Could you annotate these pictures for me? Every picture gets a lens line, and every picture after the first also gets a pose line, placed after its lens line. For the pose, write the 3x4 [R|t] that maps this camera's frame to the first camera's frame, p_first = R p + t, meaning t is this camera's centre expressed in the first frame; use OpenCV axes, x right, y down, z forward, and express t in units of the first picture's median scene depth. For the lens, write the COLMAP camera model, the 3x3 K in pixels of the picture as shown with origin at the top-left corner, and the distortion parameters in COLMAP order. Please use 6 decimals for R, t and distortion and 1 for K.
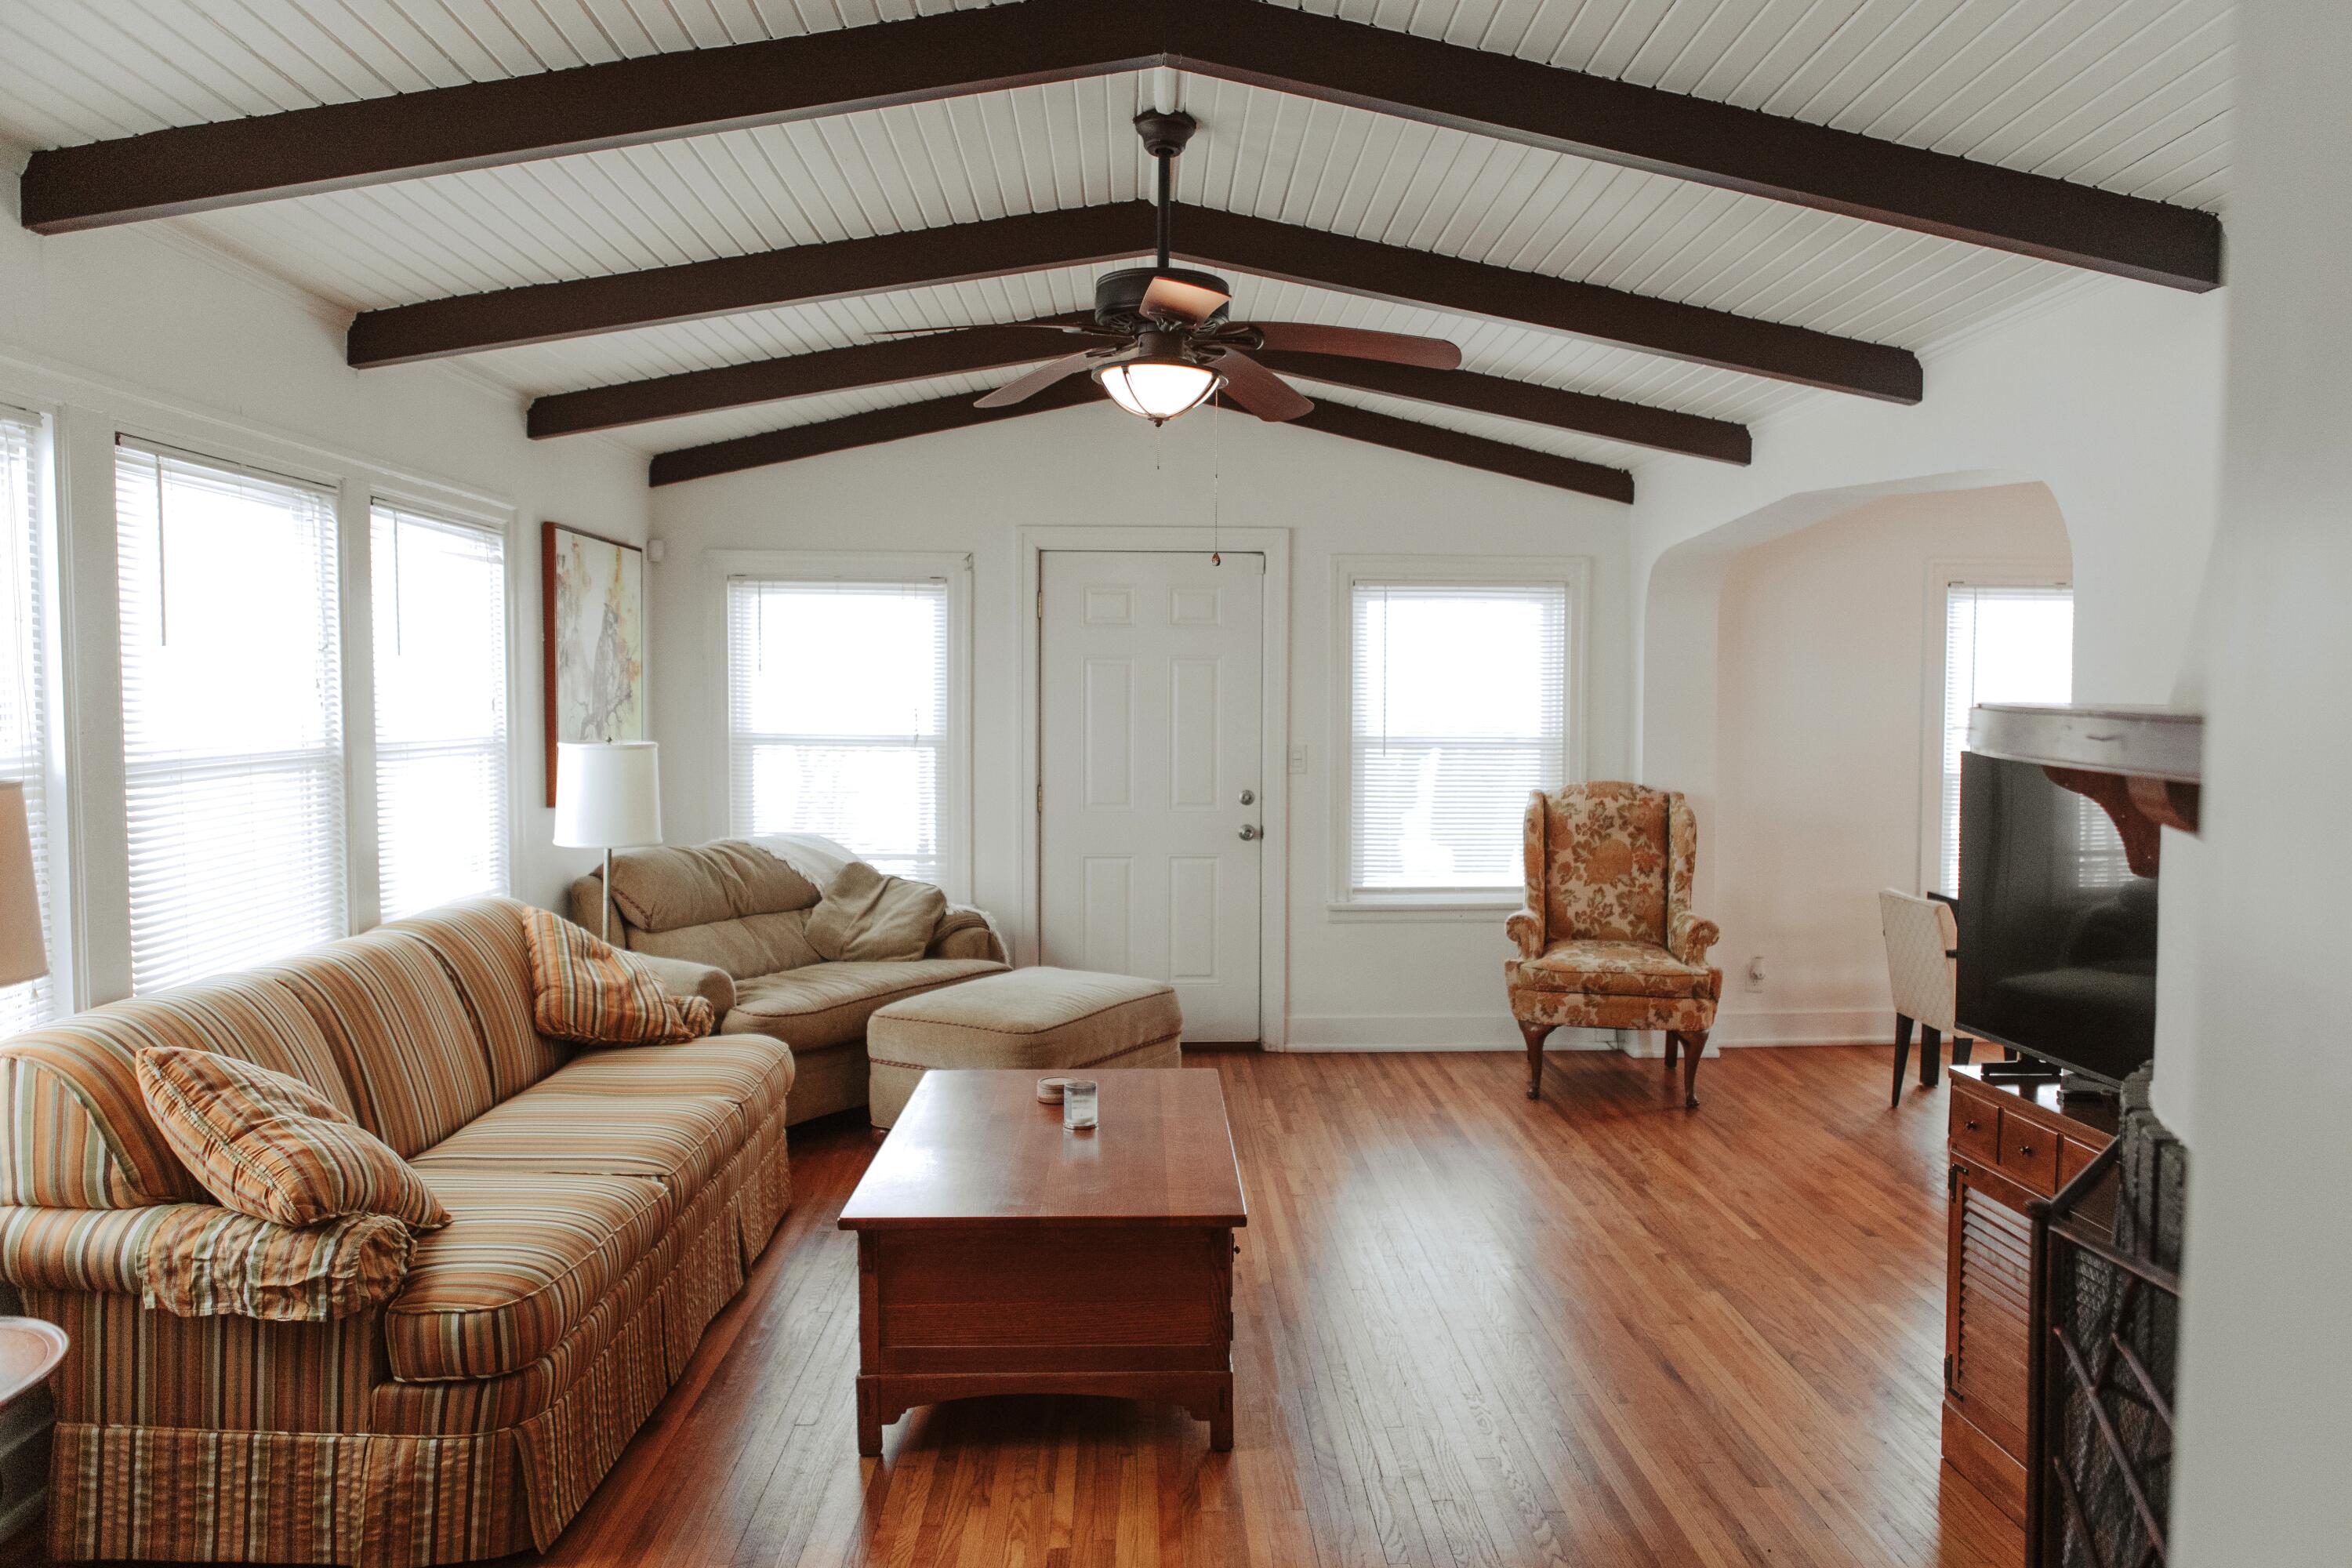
lens RADIAL K [[1672.0, 0, 1221.3], [0, 1672.0, 773.3], [0, 0, 1]] dist [-0.030119, 0.023937]
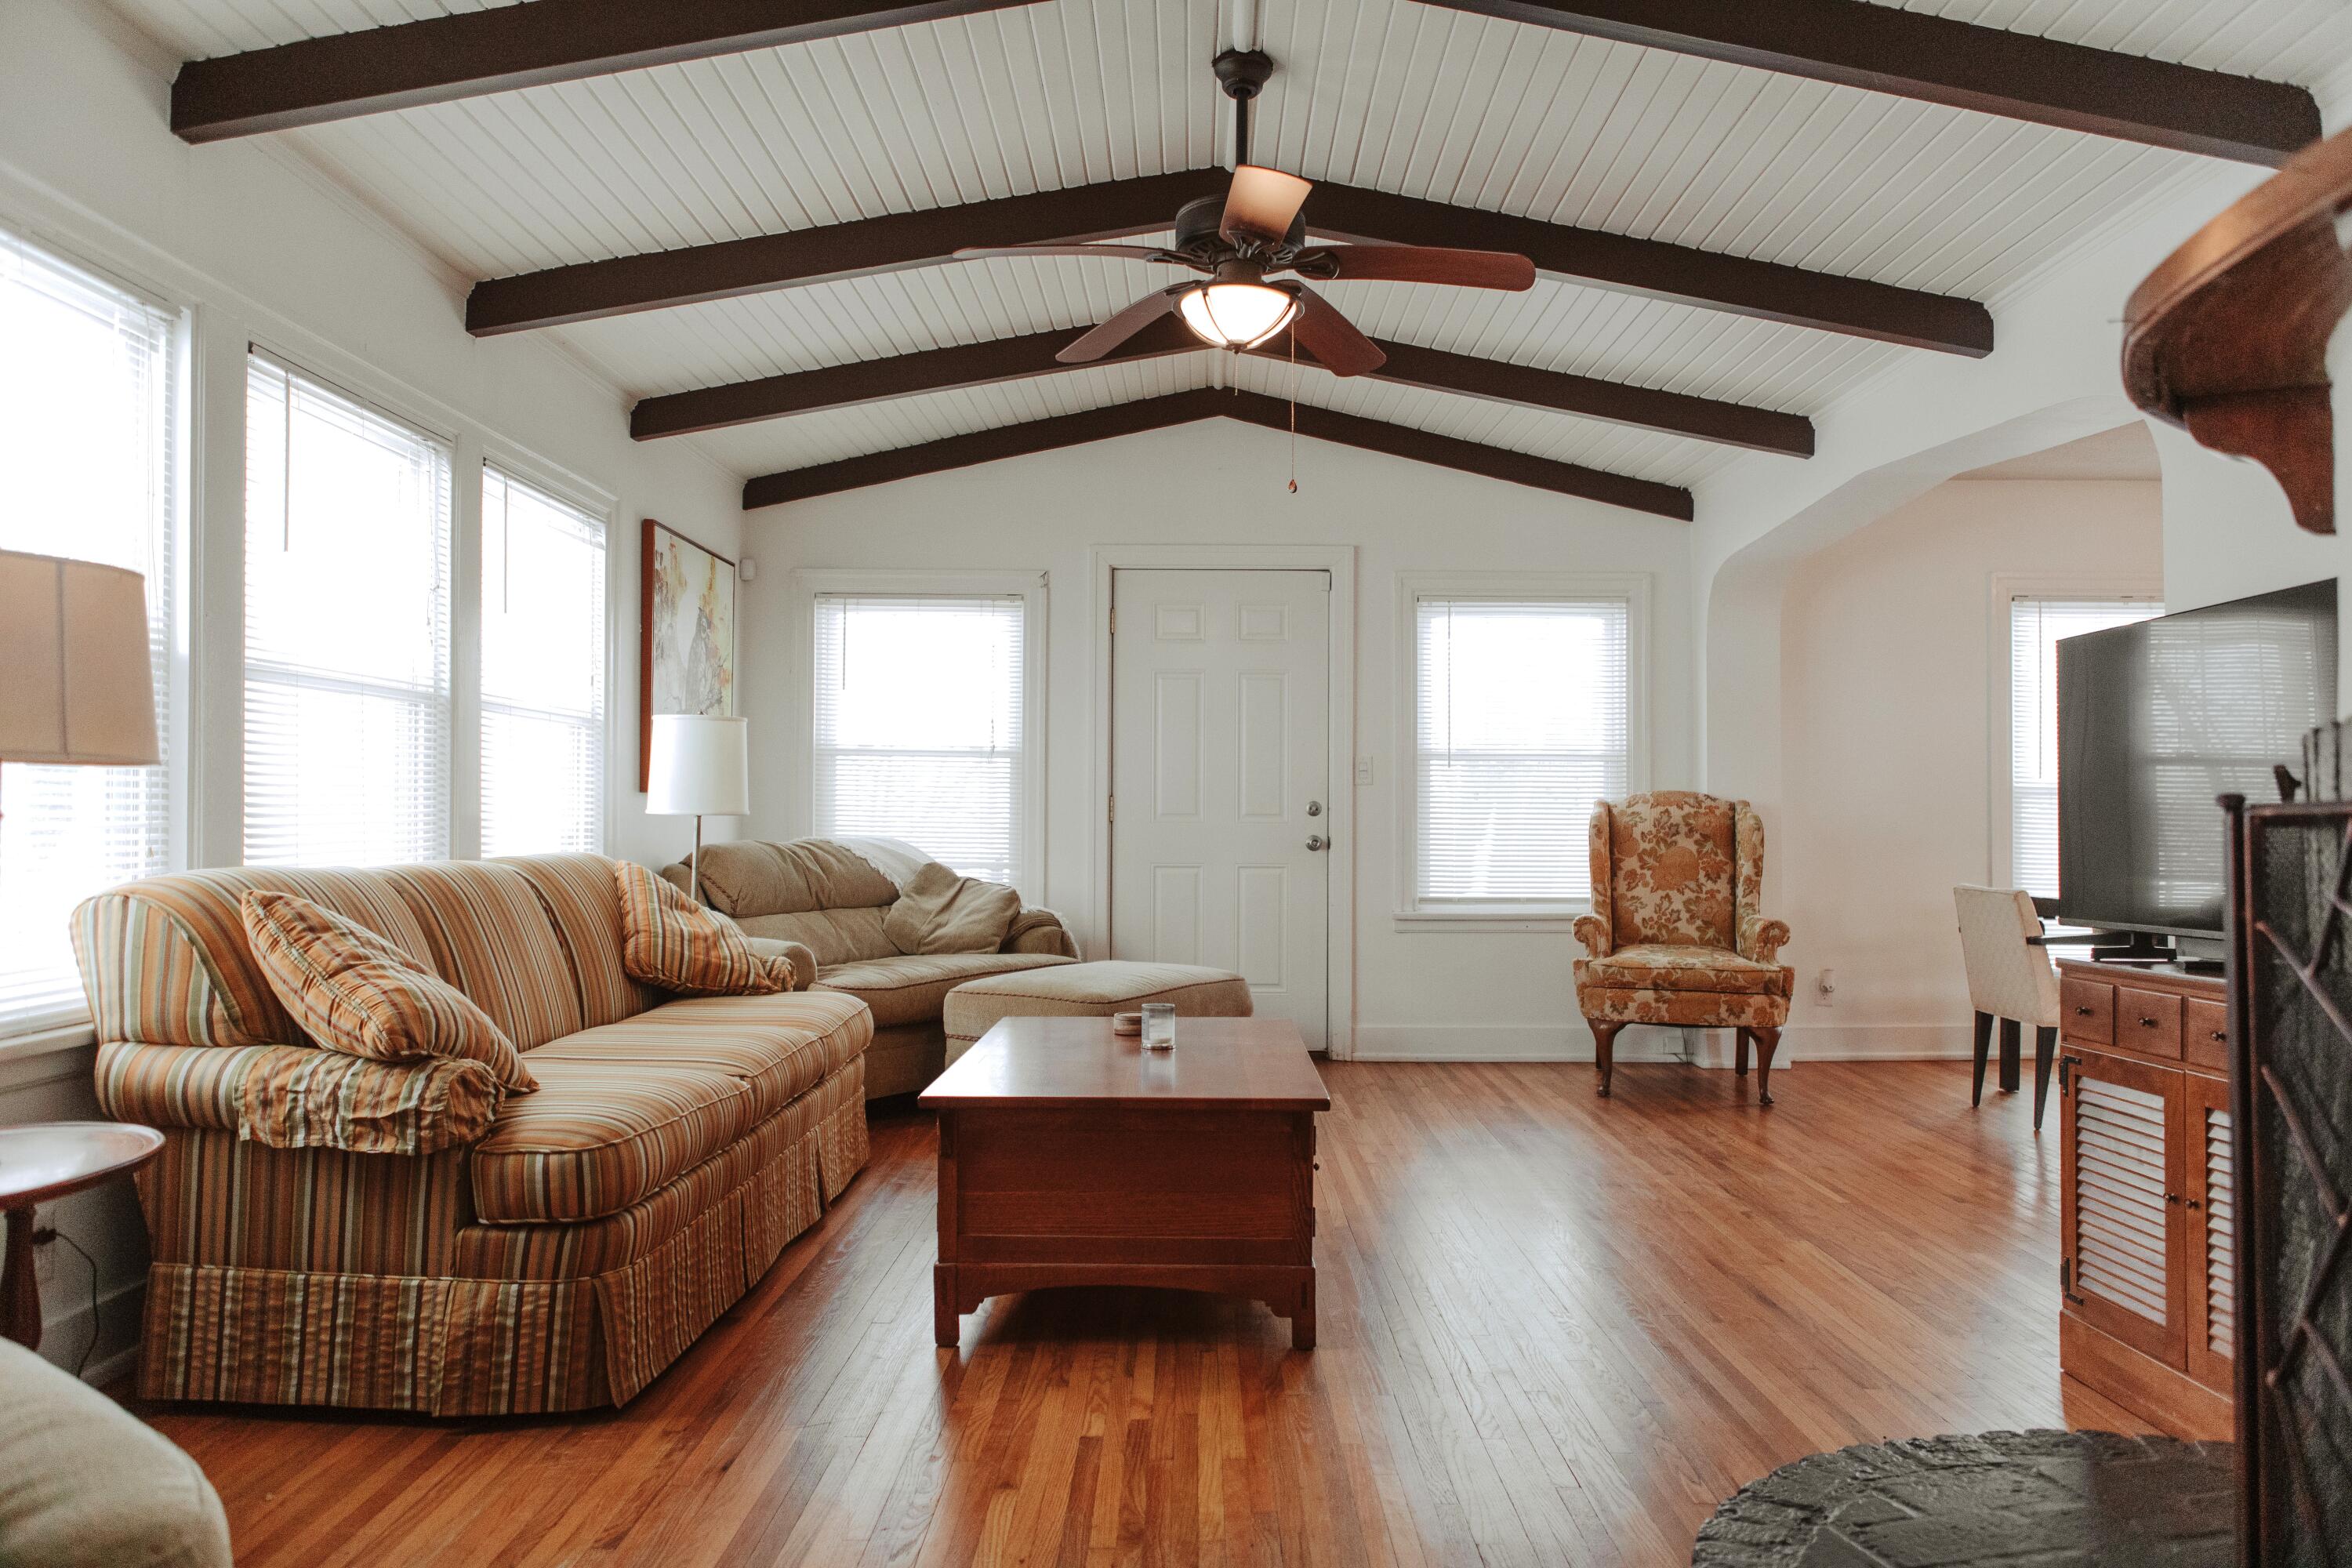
lens RADIAL K [[1607.8, 0, 1189.9], [0, 1607.8, 787.1], [0, 0, 1]] dist [-0.026769, 0.021964]
pose [[0.998533, -0.001265, -0.054132, -0.012022], [-0.002204, 0.997949, -0.063984, 0.109495], [0.054102, 0.064009, 0.996482, 0.030746]]
